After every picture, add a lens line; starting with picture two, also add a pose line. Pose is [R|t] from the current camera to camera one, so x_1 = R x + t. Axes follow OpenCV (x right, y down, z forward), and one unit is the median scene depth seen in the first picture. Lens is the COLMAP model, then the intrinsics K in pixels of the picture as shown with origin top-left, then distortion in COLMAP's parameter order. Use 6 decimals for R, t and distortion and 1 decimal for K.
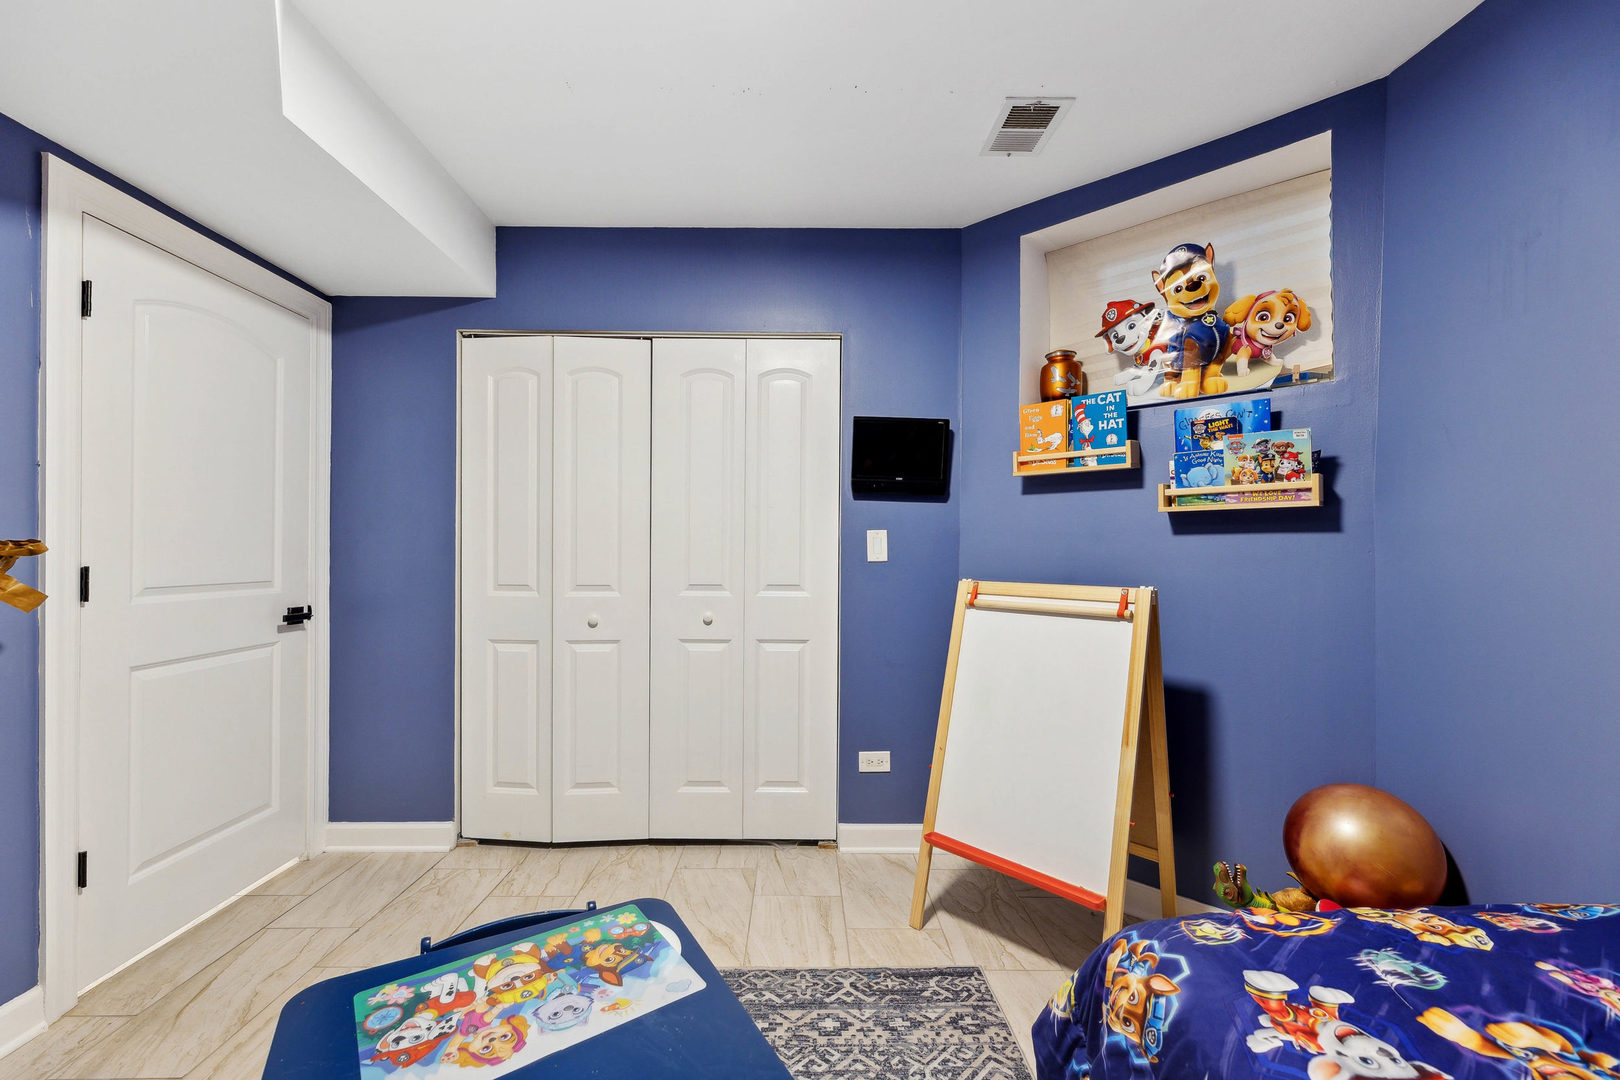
lens RADIAL K [[795.6, 0, 887.2], [0, 795.6, 553.0], [0, 0, 1]] dist [-0.004208, -0.000073]
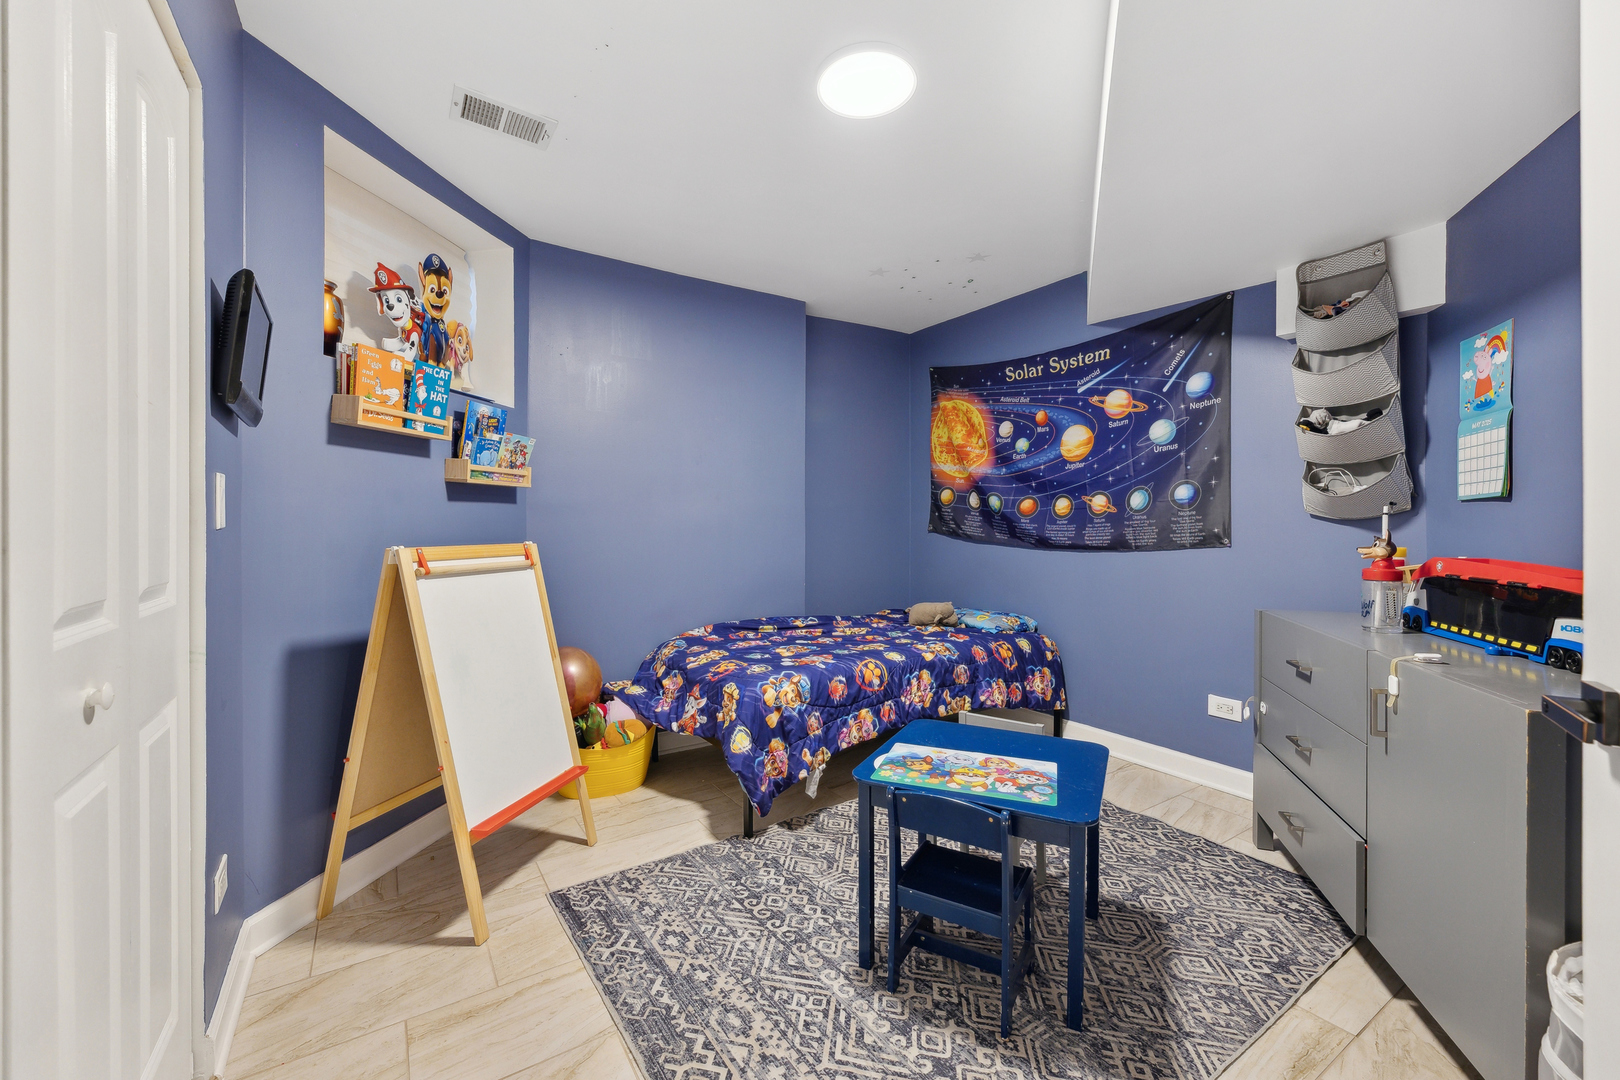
lens RADIAL K [[651.1, 0, 813.4], [0, 651.1, 524.7], [0, 0, 1]] dist [-0.000676, -0.000067]
pose [[-0.551607, -0.007013, 0.834074, -0.813422], [-0.001713, 0.999972, 0.007275, 0.005086], [-0.834102, 0.002584, -0.551604, 1.162831]]
